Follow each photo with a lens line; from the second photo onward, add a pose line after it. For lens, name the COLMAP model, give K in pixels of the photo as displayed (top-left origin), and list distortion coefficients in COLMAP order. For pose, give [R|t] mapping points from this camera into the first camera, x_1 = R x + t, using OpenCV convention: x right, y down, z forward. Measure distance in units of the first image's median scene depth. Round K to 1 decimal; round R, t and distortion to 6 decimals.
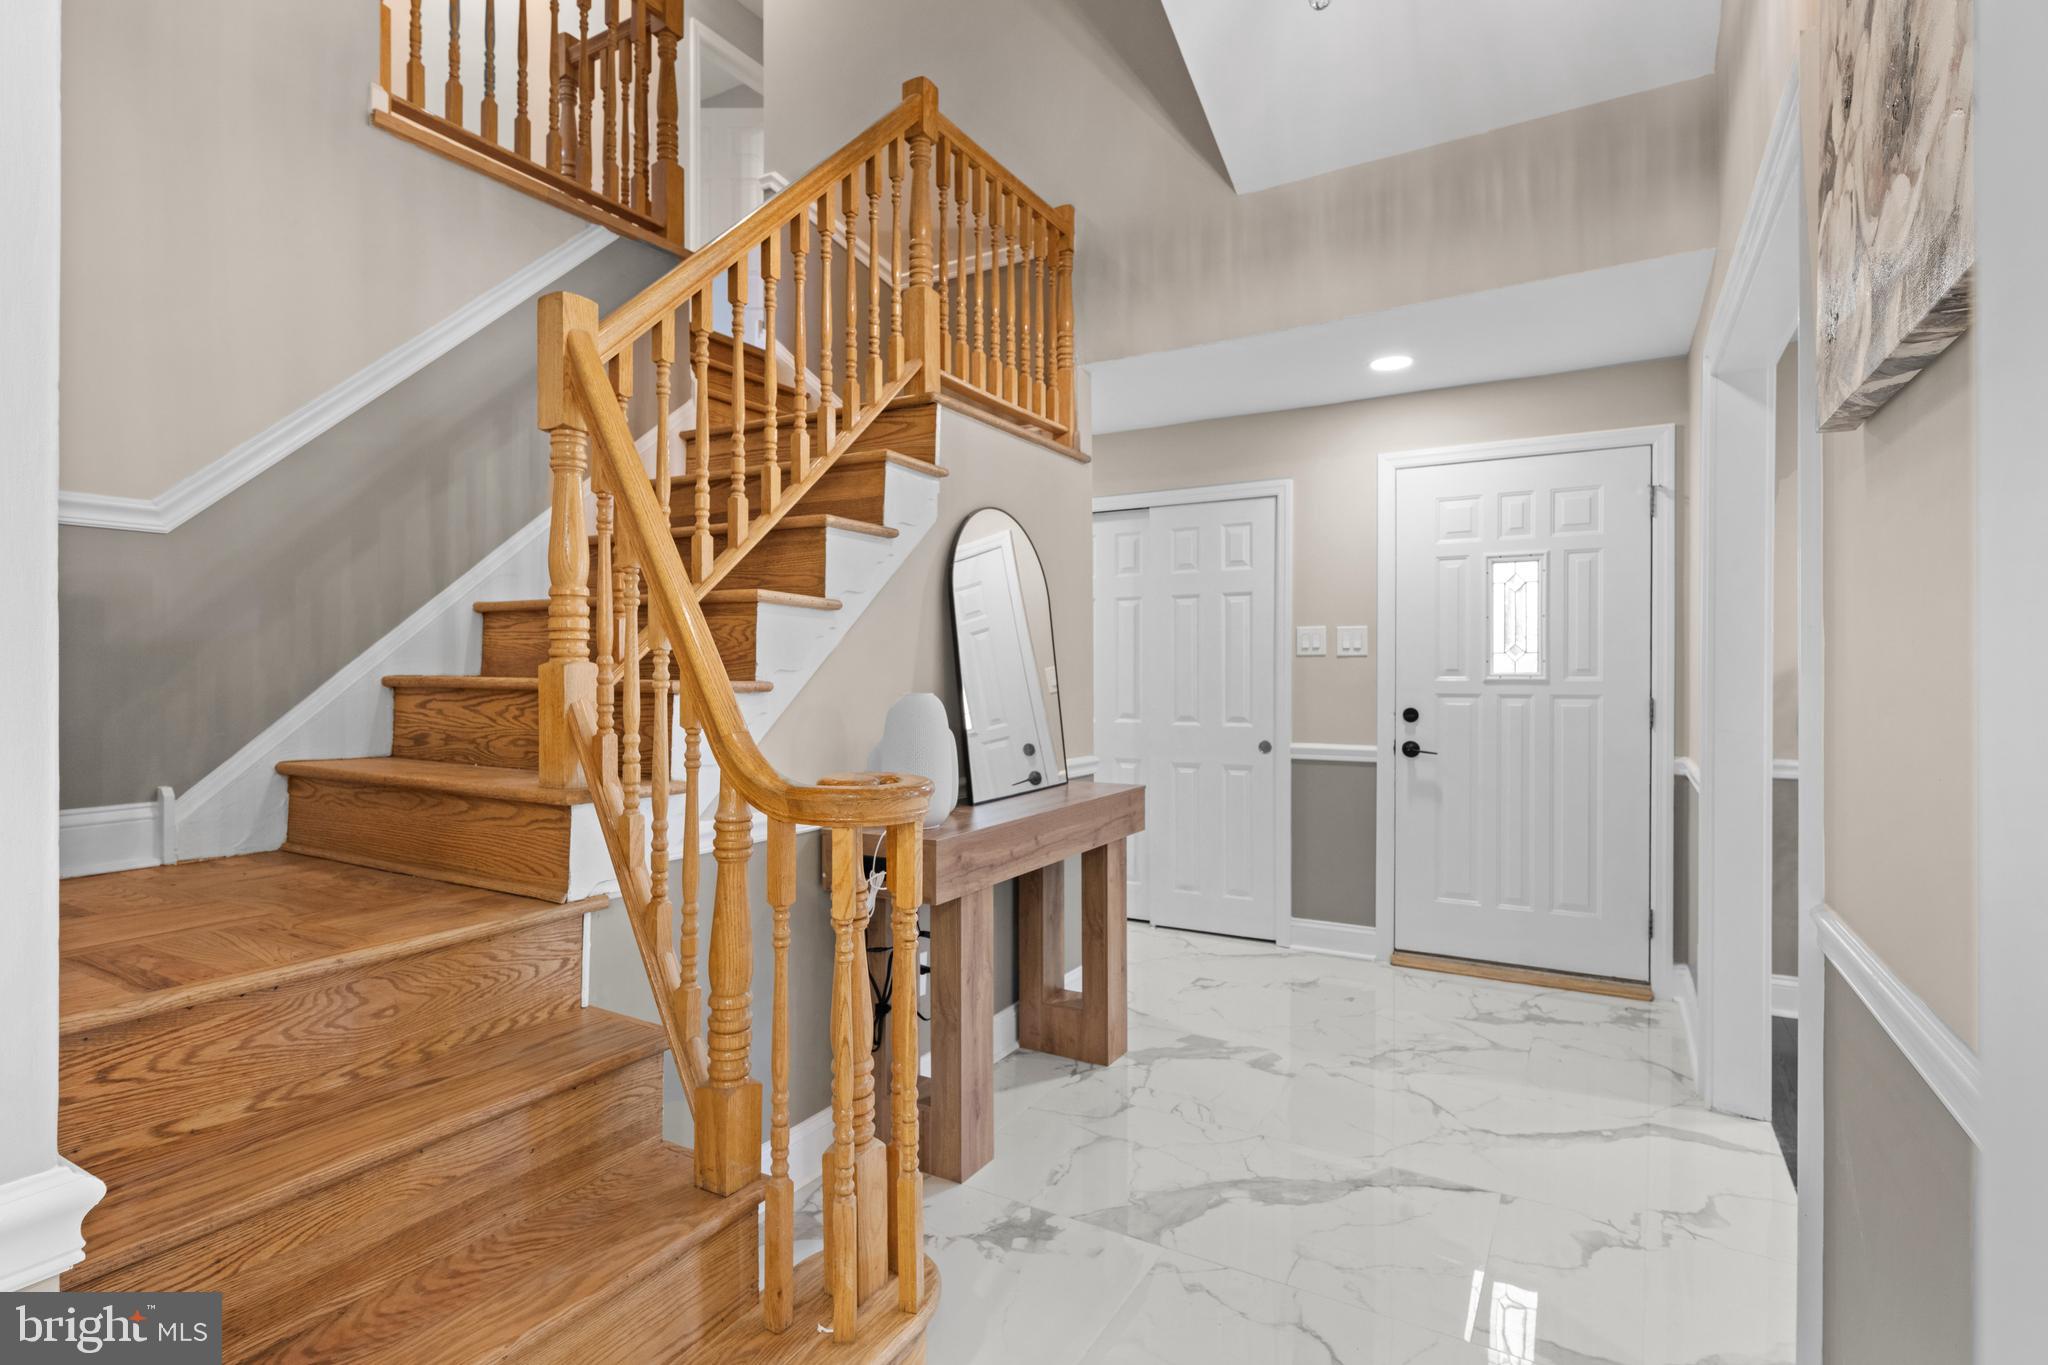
lens RADIAL K [[999.5, 0, 1013.5], [0, 999.5, 682.3], [0, 0, 1]] dist [0.000151, -0.000154]
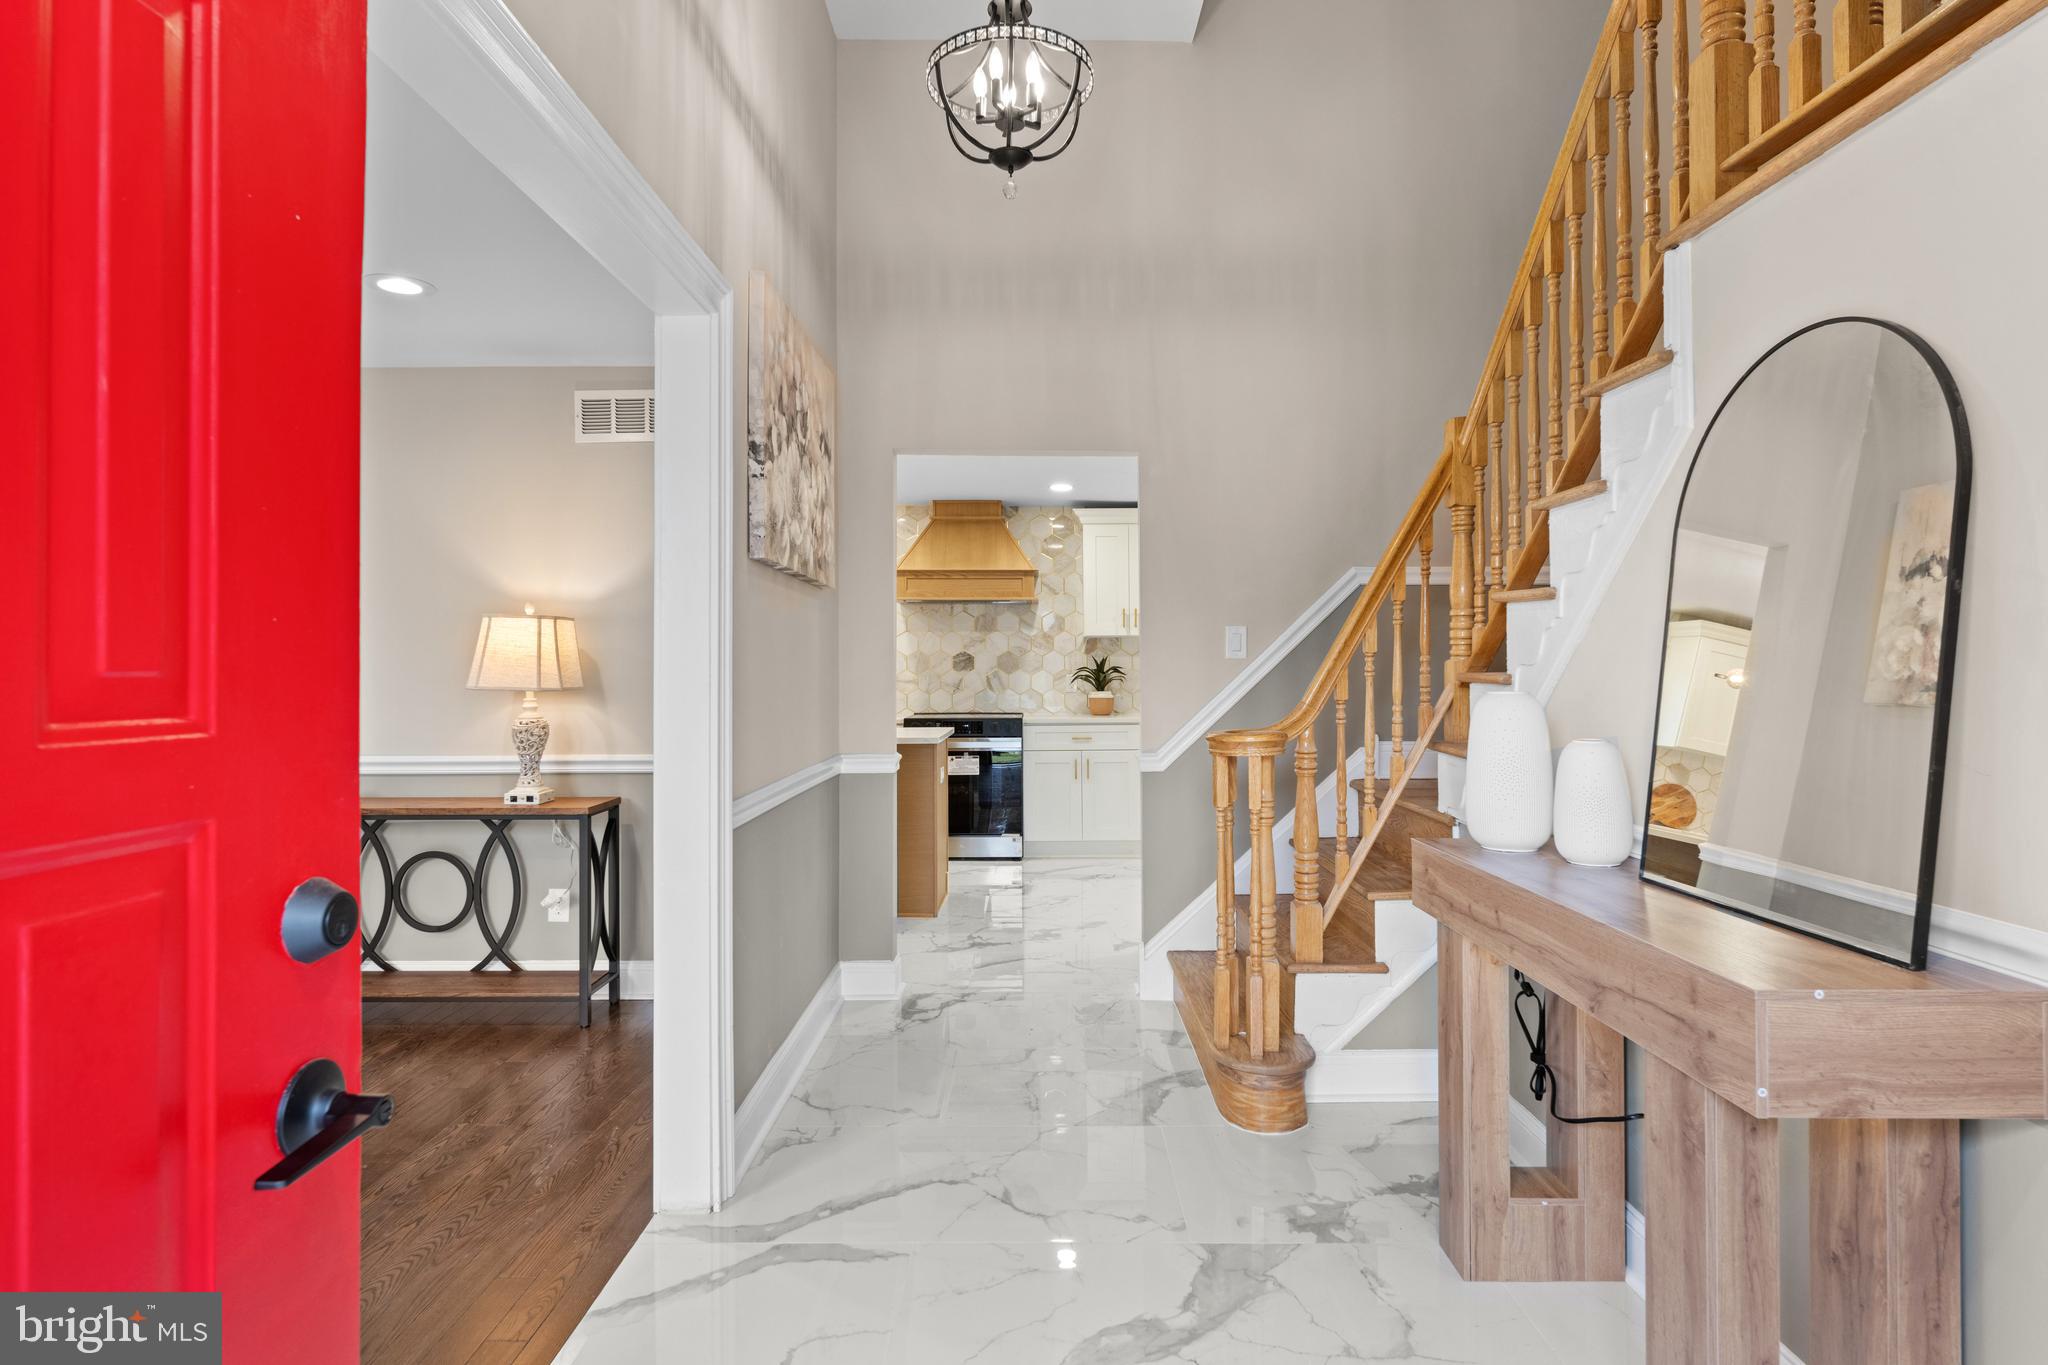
lens RADIAL K [[1103.3, 0, 1022.2], [0, 1103.3, 659.4], [0, 0, 1]] dist [-0.005209, 0.001434]
pose [[-0.870174, 0.003180, -0.492735, 0.766459], [0.004638, 0.999988, -0.001737, -0.017218], [0.492724, -0.003796, -0.870178, 1.707467]]
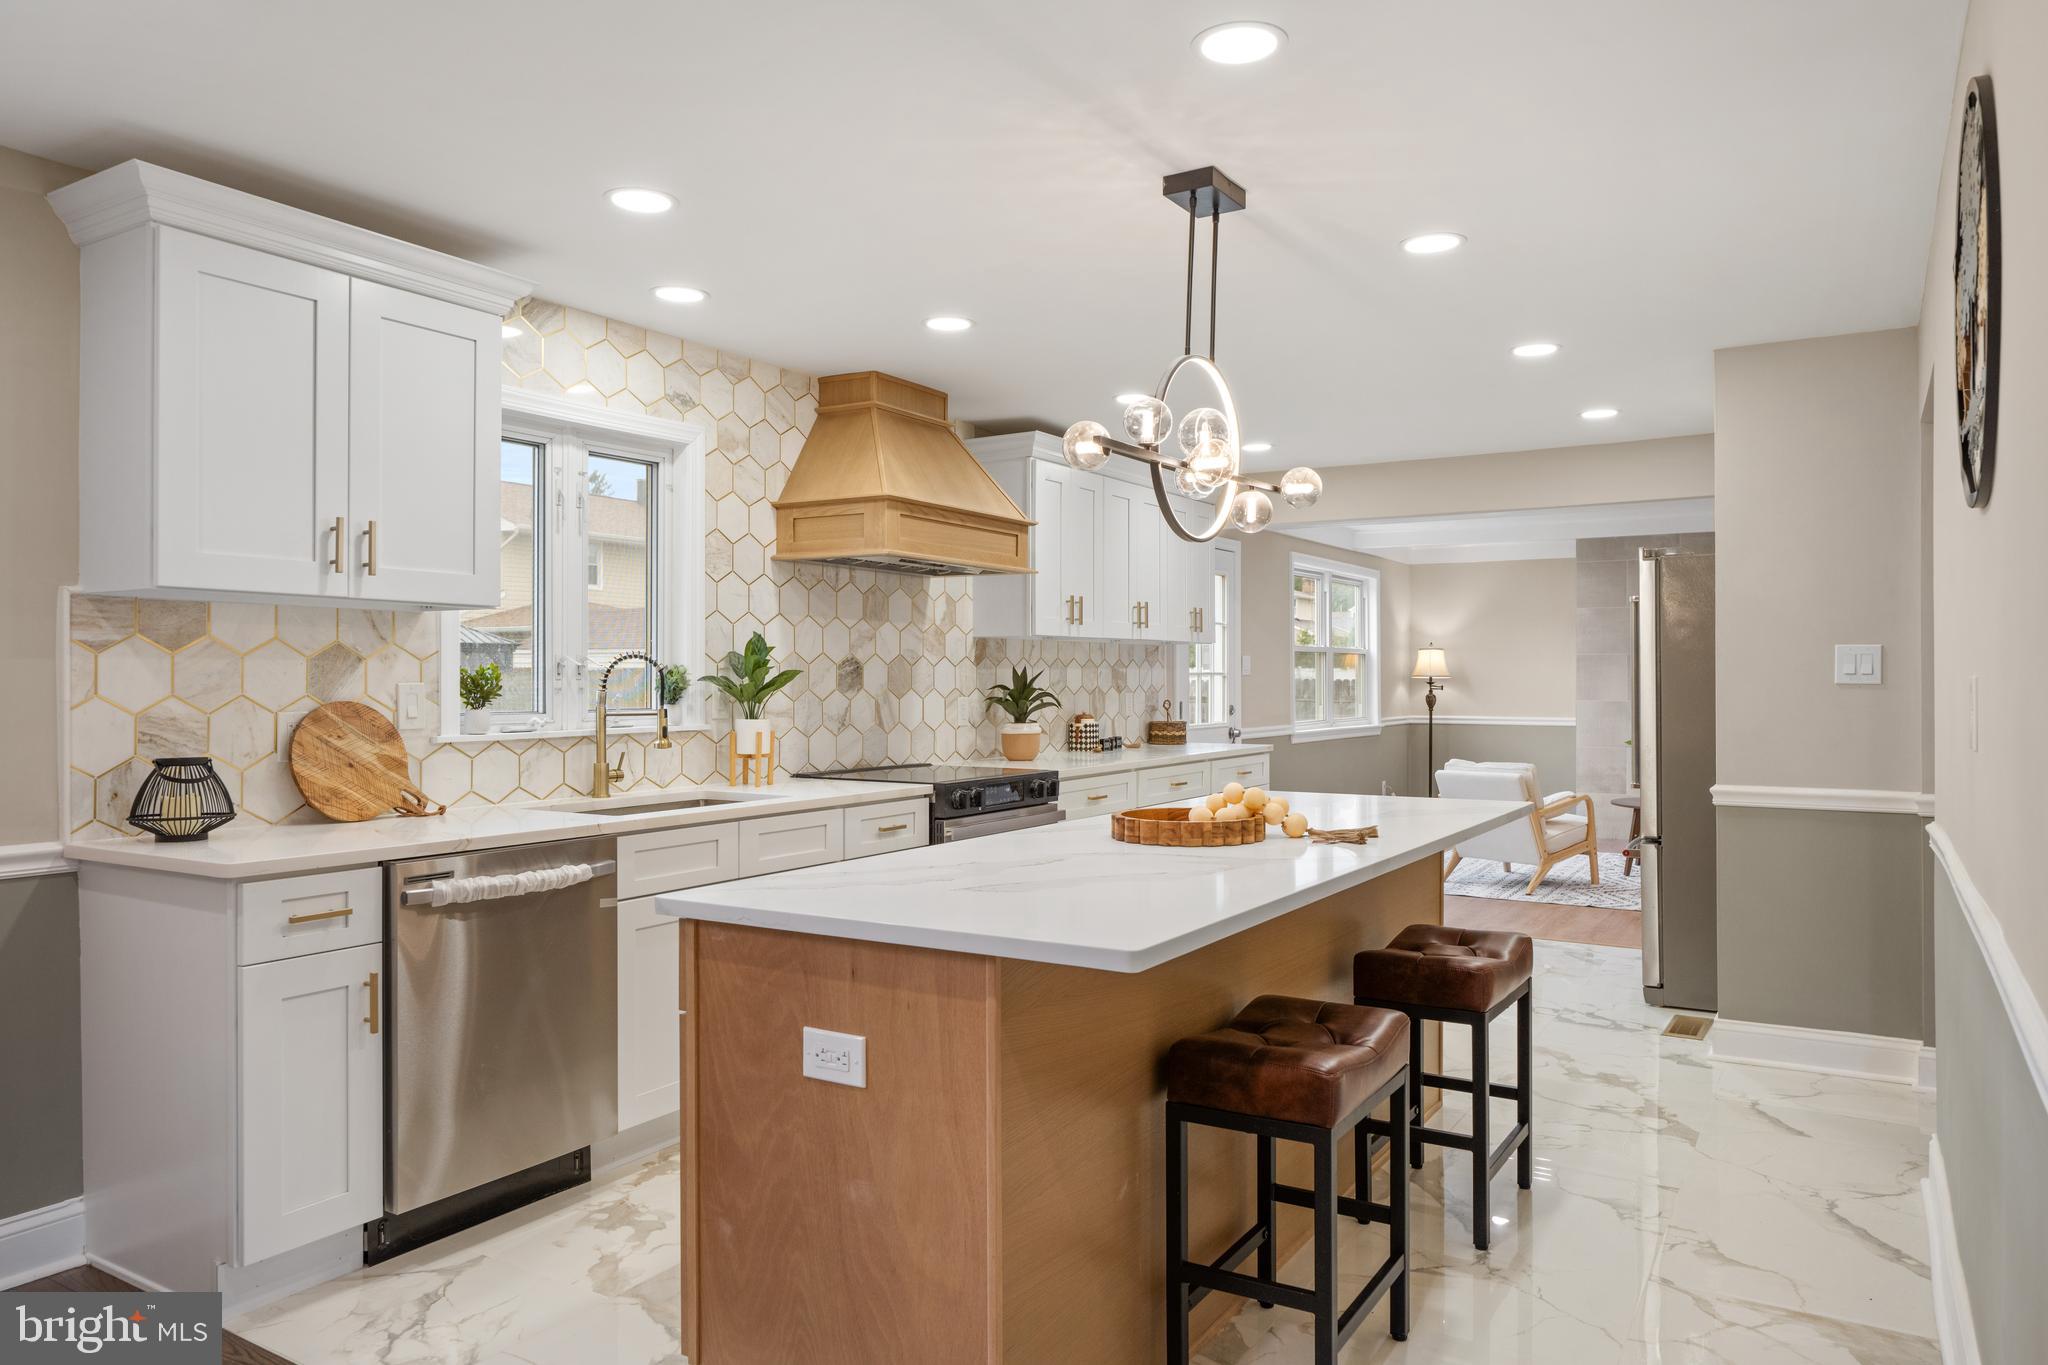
lens RADIAL K [[1360.2, 0, 1027.1], [0, 1360.2, 675.5], [0, 0, 1]] dist [-0.002498, -0.000846]
pose [[-0.015402, 0.001267, -0.999881, 1.491682], [-0.004487, 0.999989, 0.001336, -0.020128], [0.999871, 0.004507, -0.015396, -0.904900]]
